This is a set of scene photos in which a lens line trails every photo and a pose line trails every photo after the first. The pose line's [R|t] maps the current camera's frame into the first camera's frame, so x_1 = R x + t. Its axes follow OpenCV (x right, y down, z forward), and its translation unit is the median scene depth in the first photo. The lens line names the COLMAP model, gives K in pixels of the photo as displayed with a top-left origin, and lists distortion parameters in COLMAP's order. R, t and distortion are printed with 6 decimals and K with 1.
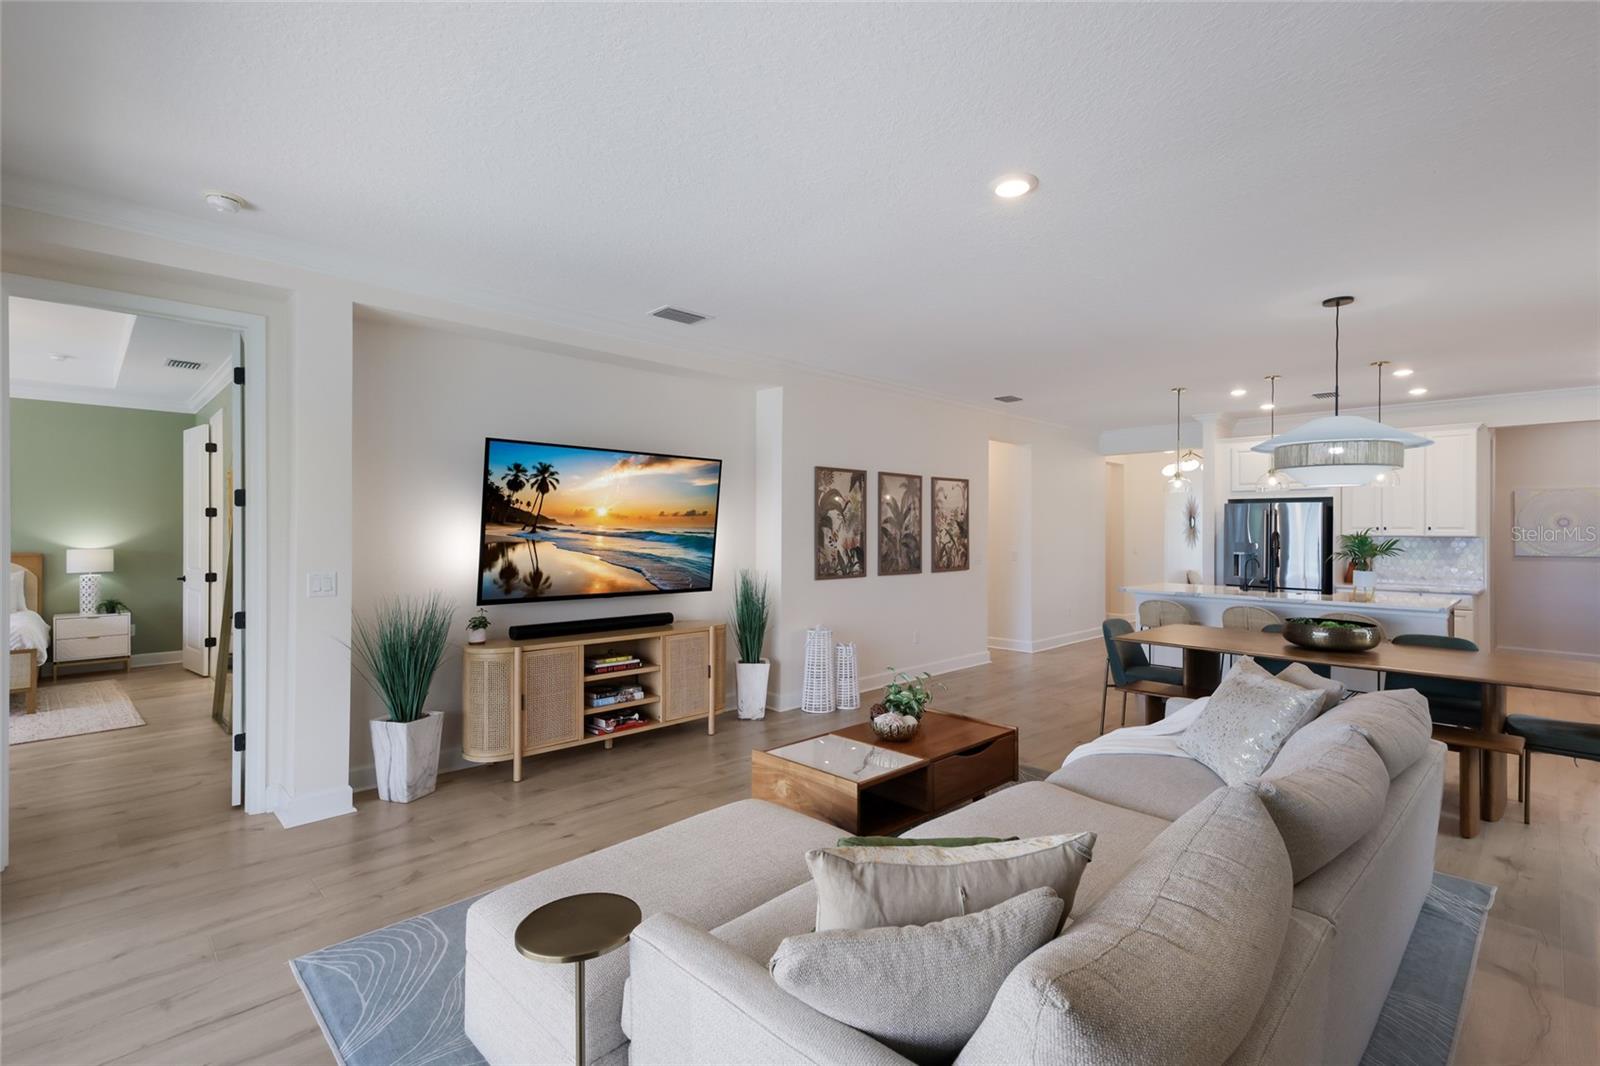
lens RADIAL K [[747.1, 0, 816.2], [0, 747.1, 517.4], [0, 0, 1]] dist [0.015768, -0.004191]
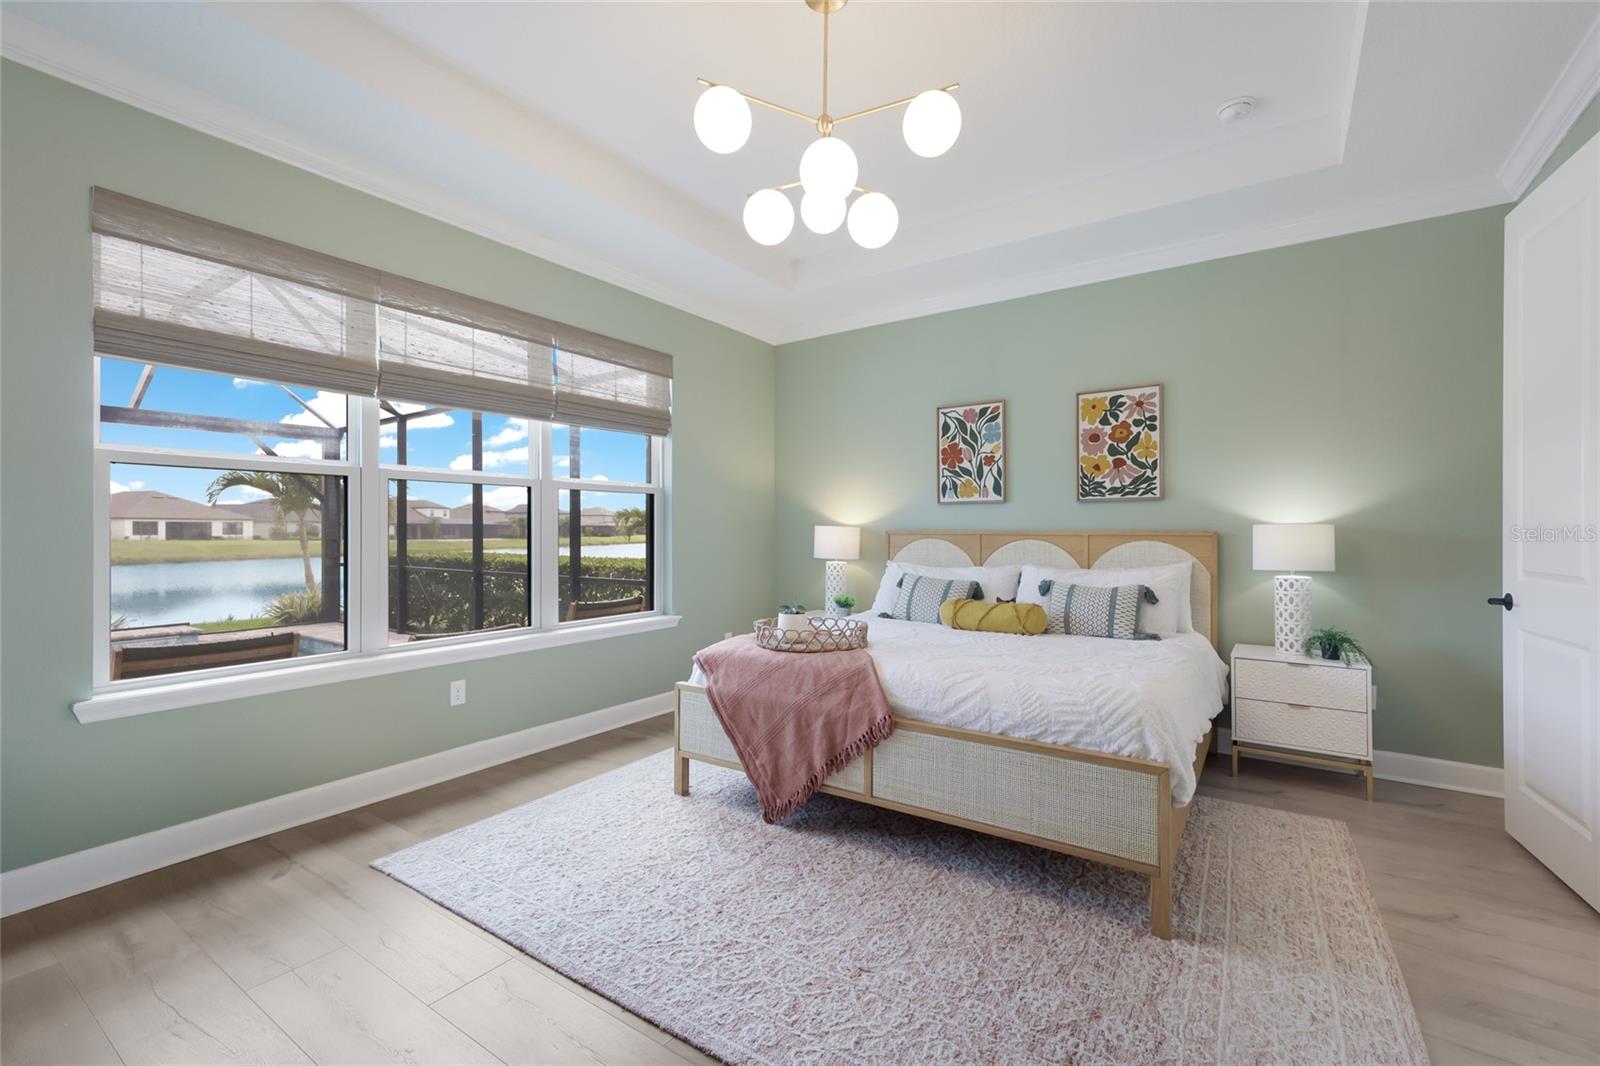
lens RADIAL K [[706.0, 0, 813.4], [0, 706.0, 538.1], [0, 0, 1]] dist [0.011663, 0.001002]
pose [[0.204153, 0.015905, -0.978810, -0.571486], [0.023363, 0.999504, 0.021115, 0.034773], [0.978660, -0.027179, 0.203680, 0.600453]]
